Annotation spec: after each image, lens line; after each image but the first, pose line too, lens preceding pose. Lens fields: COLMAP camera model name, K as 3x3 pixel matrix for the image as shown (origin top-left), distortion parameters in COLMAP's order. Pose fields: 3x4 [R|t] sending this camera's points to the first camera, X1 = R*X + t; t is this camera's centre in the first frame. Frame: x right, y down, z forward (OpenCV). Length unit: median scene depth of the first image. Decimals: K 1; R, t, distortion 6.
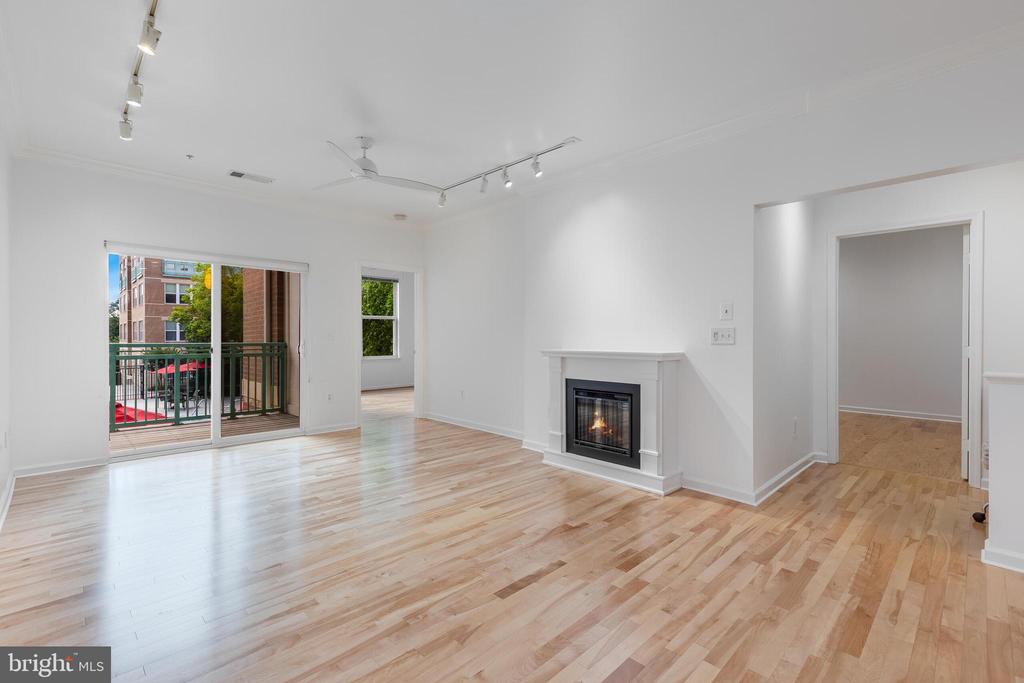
lens RADIAL K [[460.2, 0, 506.6], [0, 460.2, 335.3], [0, 0, 1]] dist [0.000479, -0.000103]
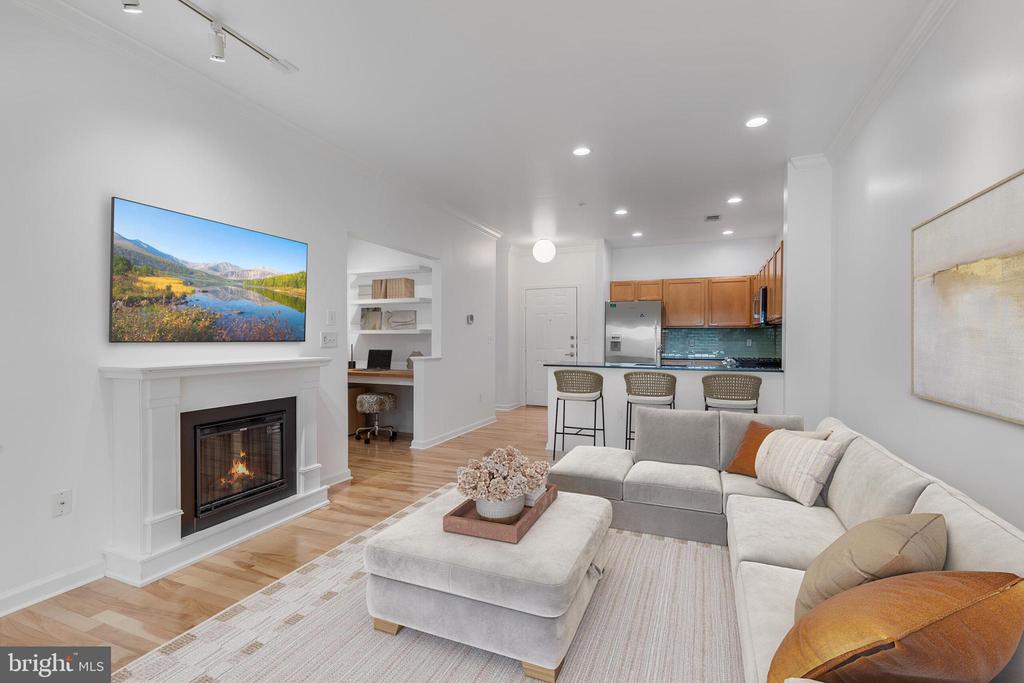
lens RADIAL K [[454.7, 0, 512.5], [0, 454.7, 345.7], [0, 0, 1]] dist [-0.000126, -0.000014]
pose [[-0.405176, -0.014787, 0.914119, -0.613547], [-0.003373, 0.999887, 0.014680, -0.001290], [-0.914233, 0.002865, -0.405180, 0.915662]]
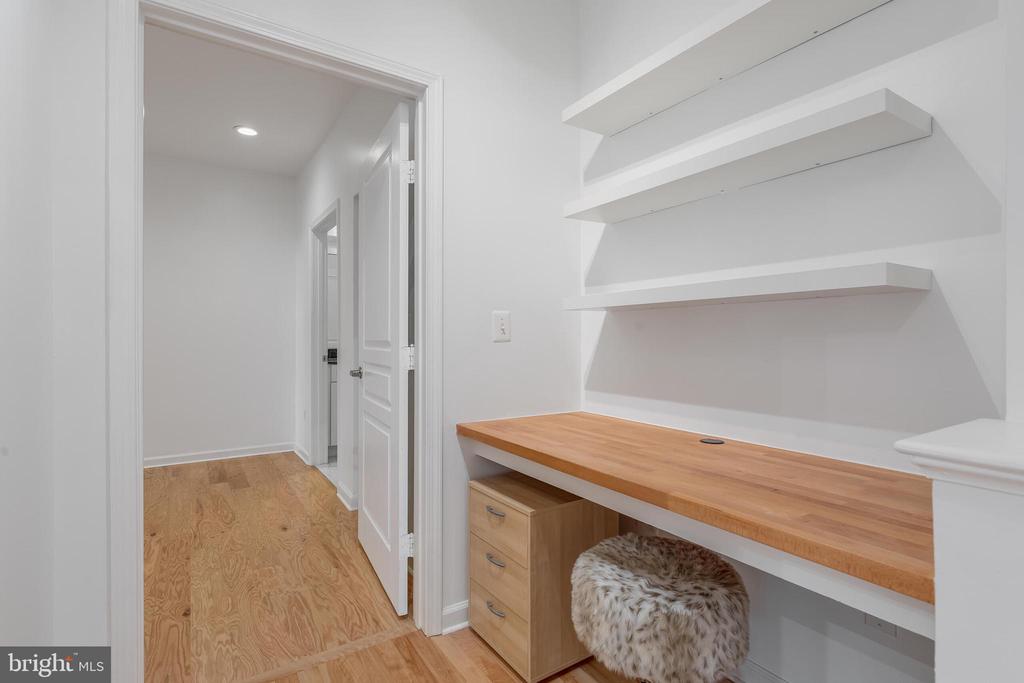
lens RADIAL K [[488.2, 0, 512.0], [0, 488.2, 341.5], [0, 0, 1]] dist [-0.000357, -0.000131]
pose [[0.178964, -0.005435, 0.983841, 0.485644], [0.001098, 0.999985, 0.005324, 0.013352], [-0.983855, 0.000127, 0.178968, 0.767548]]
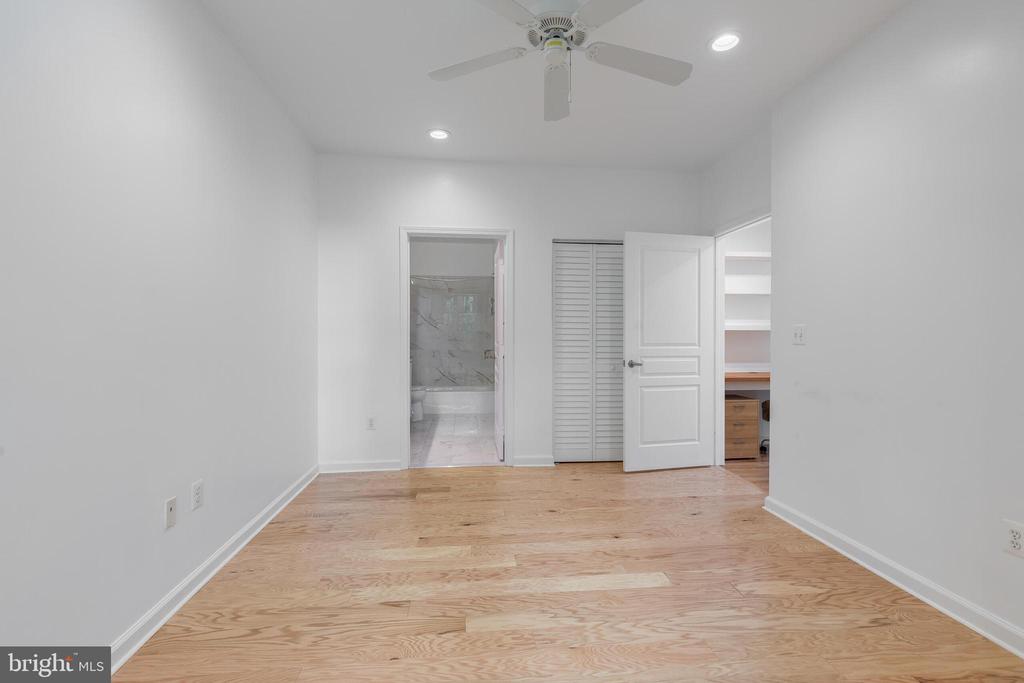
lens RADIAL K [[459.2, 0, 512.0], [0, 459.2, 341.5], [0, 0, 1]] dist [0.002035, 0.000249]
pose [[-0.792774, -0.007956, 0.609464, 0.680029], [-0.002438, 0.999948, 0.009881, 0.000799], [-0.609511, 0.006347, -0.792752, 2.134866]]
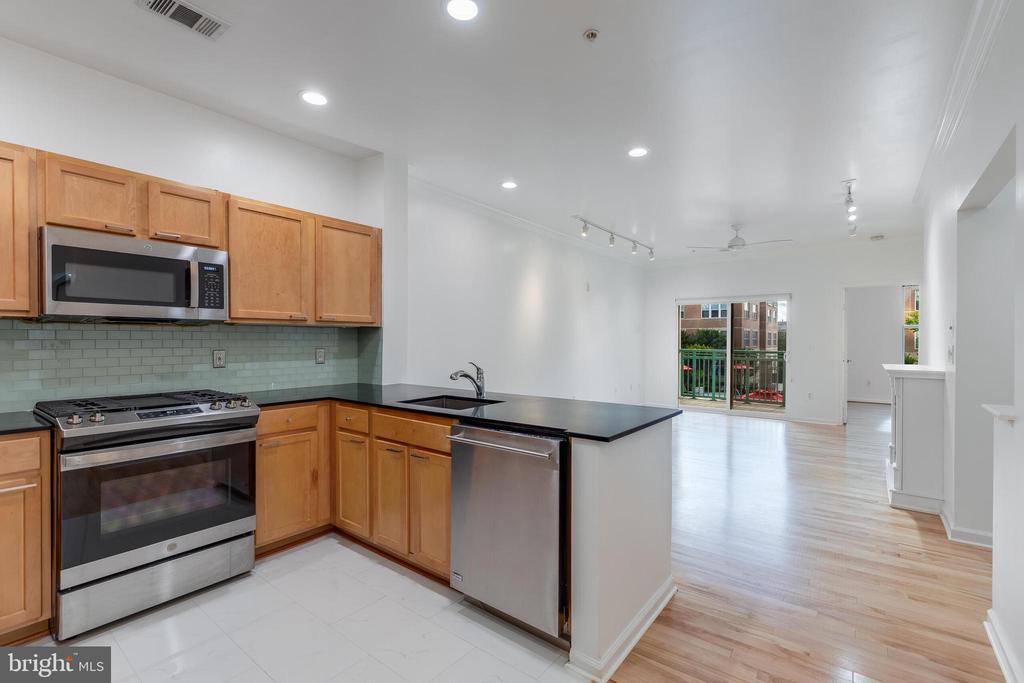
lens RADIAL K [[459.2, 0, 512.0], [0, 459.2, 341.5], [0, 0, 1]] dist [0.002035, 0.000249]
pose [[0.148720, 0.001099, -0.988879, 1.102452], [-0.002065, 0.999998, 0.000801, -0.021802], [0.988877, 0.001923, 0.148722, -0.003935]]
